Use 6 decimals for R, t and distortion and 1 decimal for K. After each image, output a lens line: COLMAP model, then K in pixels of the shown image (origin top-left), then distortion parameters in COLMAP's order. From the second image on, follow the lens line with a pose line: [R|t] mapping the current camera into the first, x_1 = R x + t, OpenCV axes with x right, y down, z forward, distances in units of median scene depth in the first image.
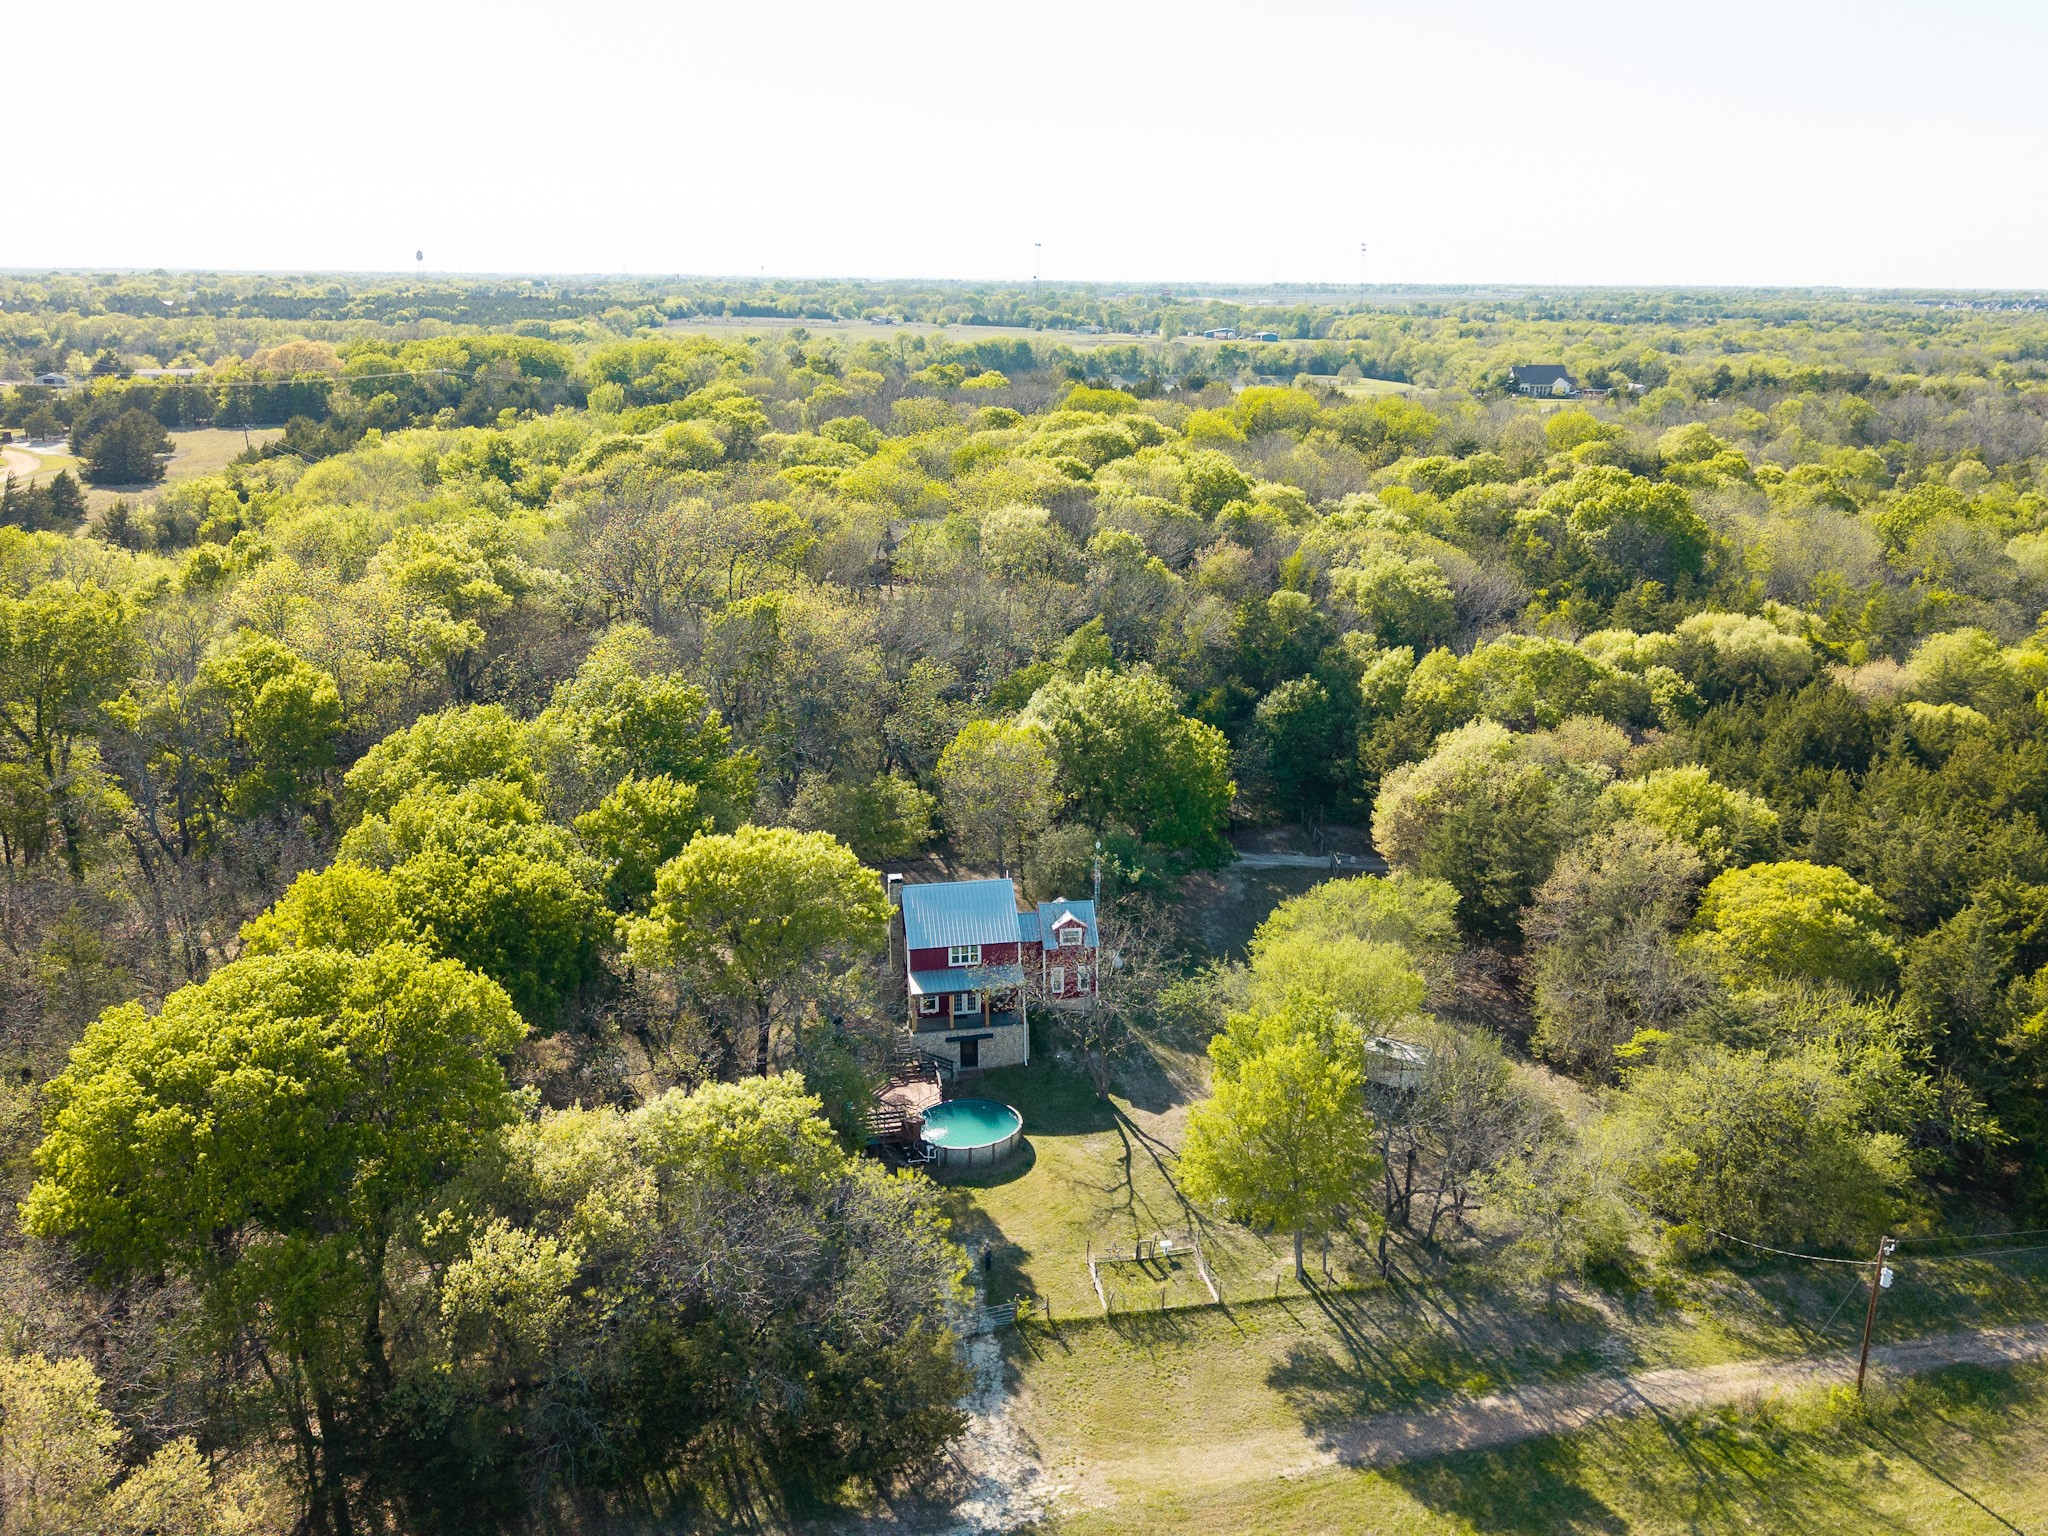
lens RADIAL K [[1803.3, 0, 1169.7], [0, 1803.3, 685.0], [0, 0, 1]] dist [0.013733, -0.001735]
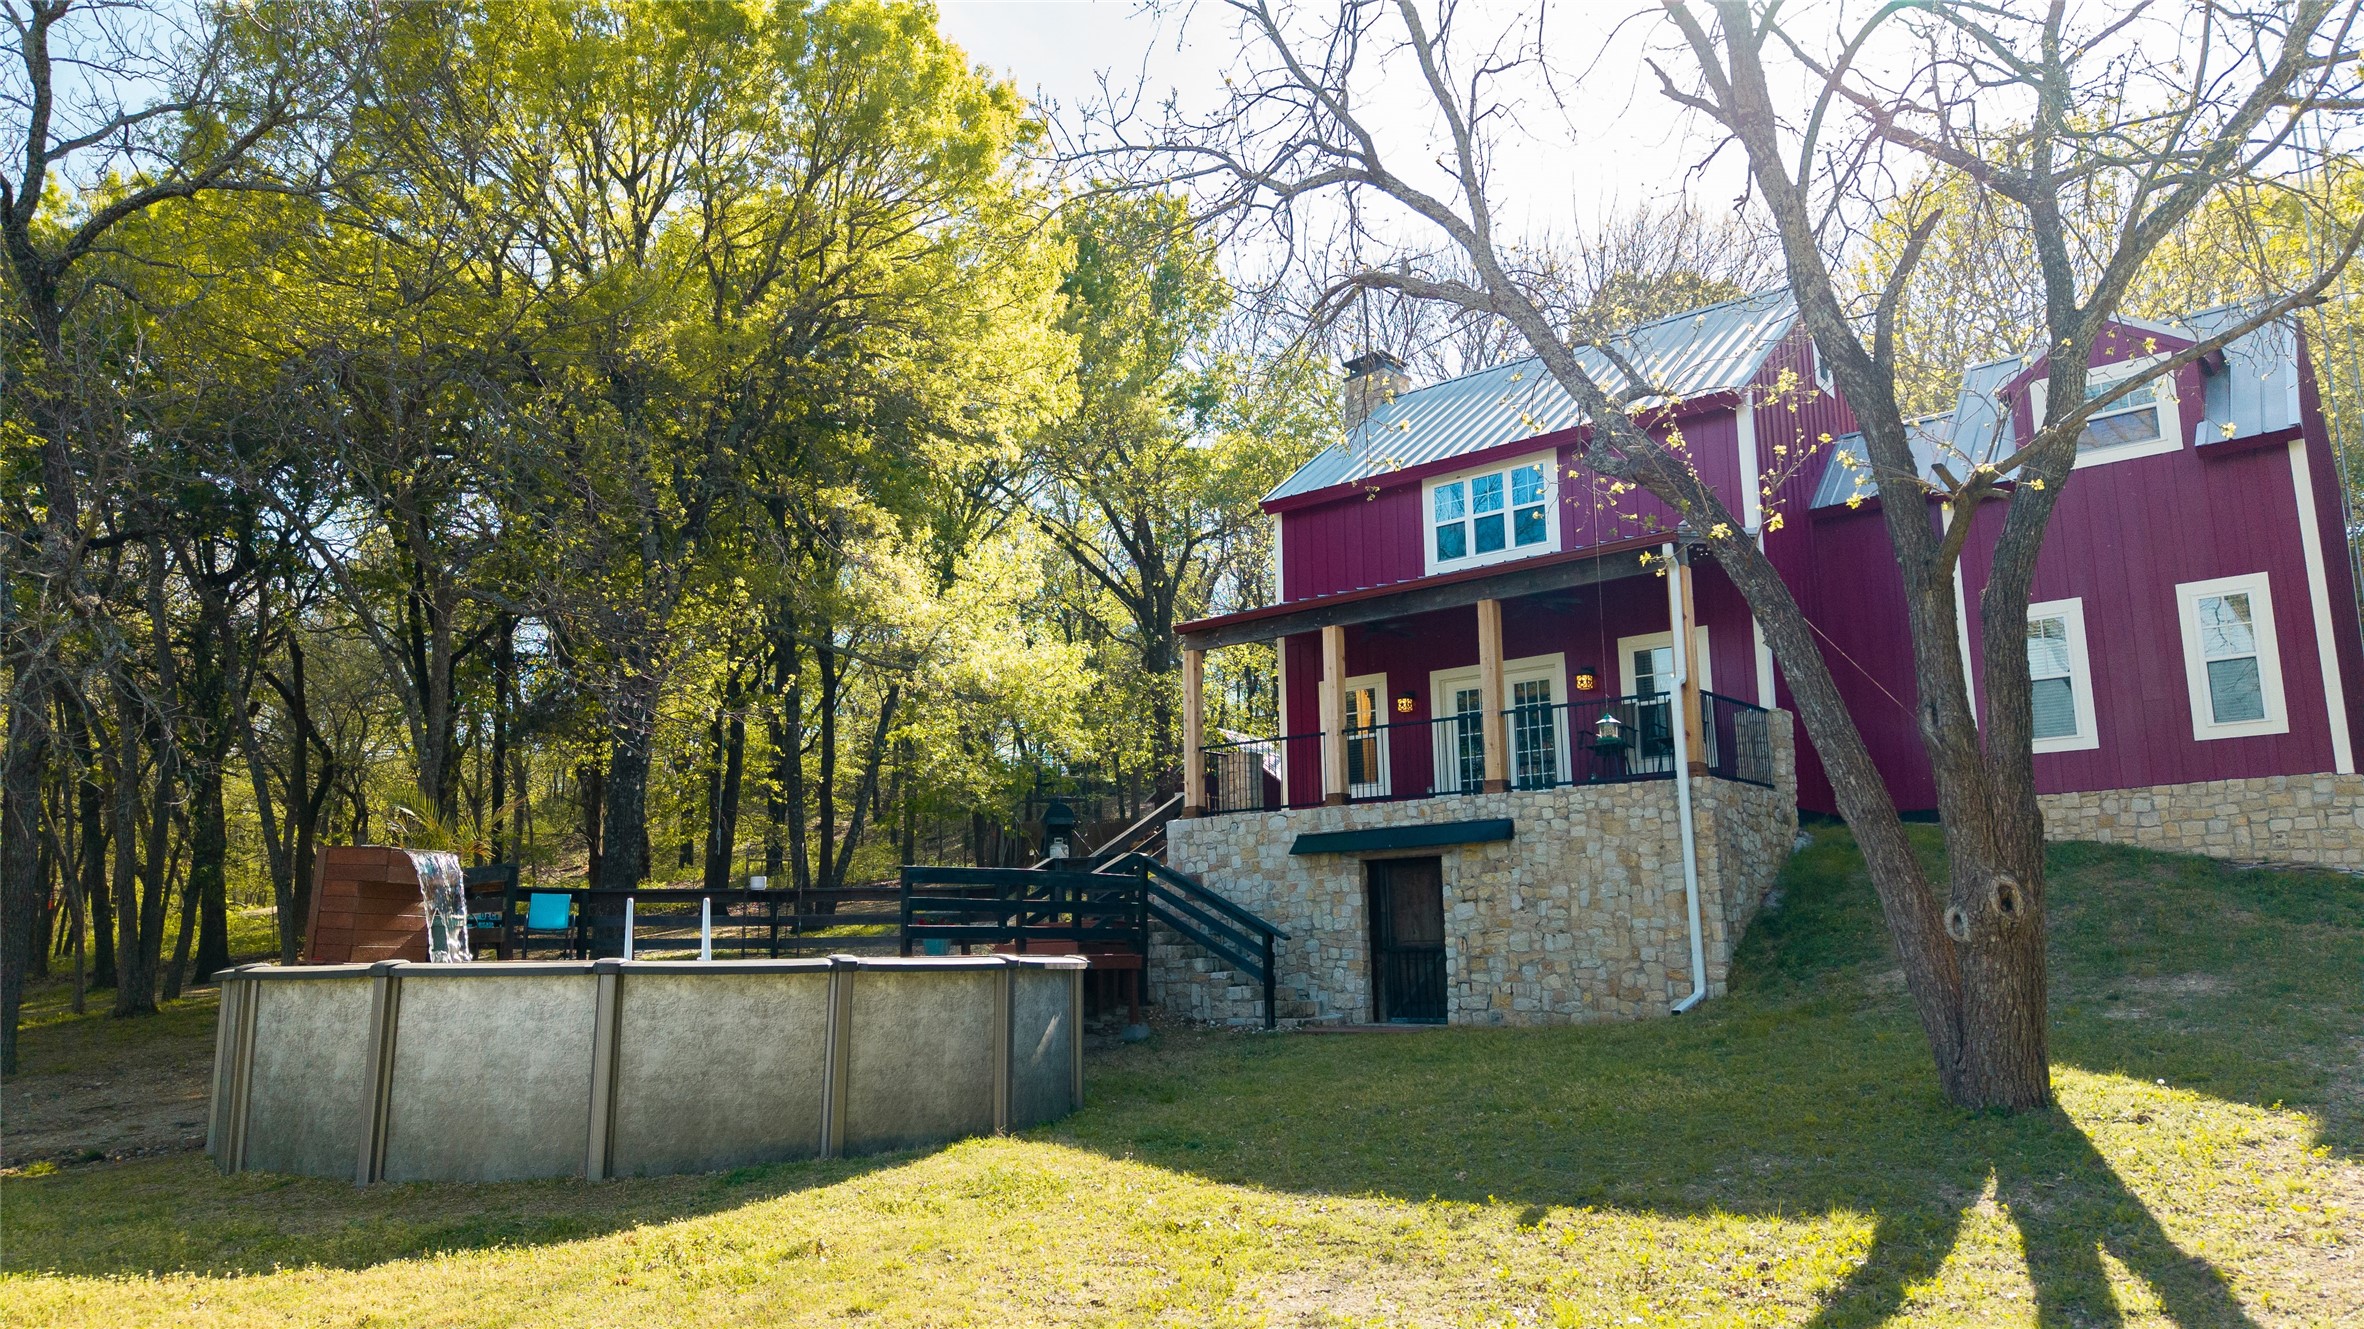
lens RADIAL K [[1502.6, 0, 1182.0], [0, 1502.6, 664.5], [0, 0, 1]] dist [0.001611, -0.003565]
pose [[0.603742, -0.163119, -0.780312, 0.001317], [-0.149470, 0.938318, -0.311797, 0.256830], [0.783041, 0.304879, 0.542121, 0.992135]]
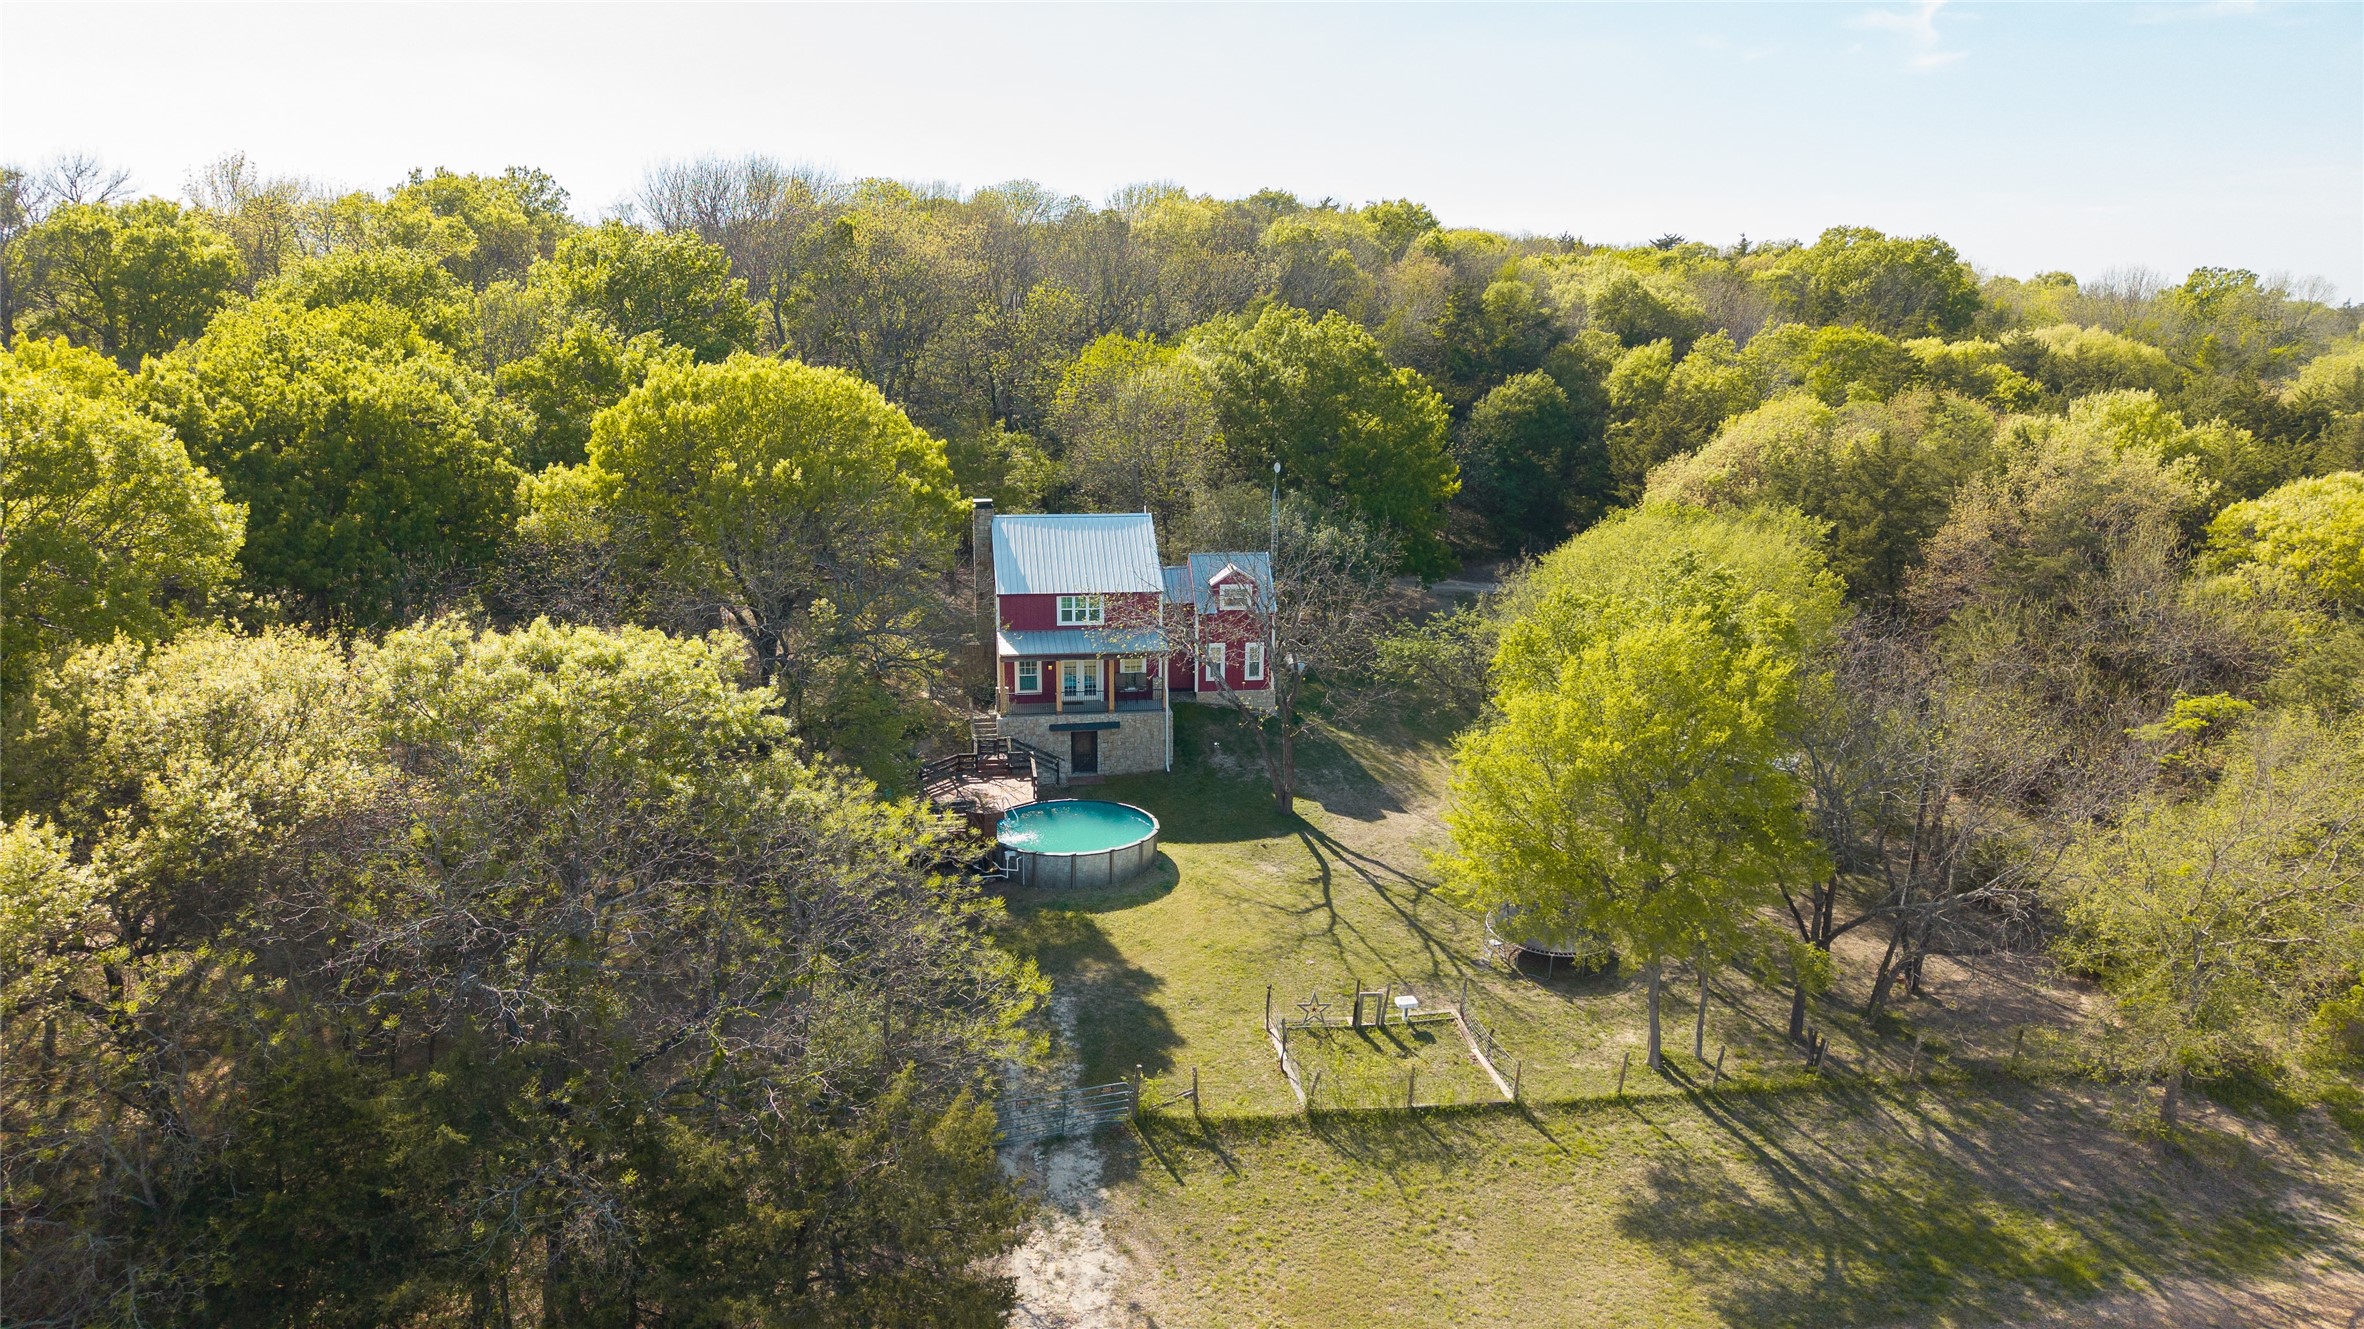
lens RADIAL K [[1589.8, 0, 1182.0], [0, 1589.8, 664.5], [0, 0, 1]] dist [-0.006284, -0.008830]
pose [[0.996666, 0.017466, -0.079693, -0.031457], [-0.016655, 0.999803, 0.010835, 0.184086], [0.079866, -0.009472, 0.996761, 0.461147]]
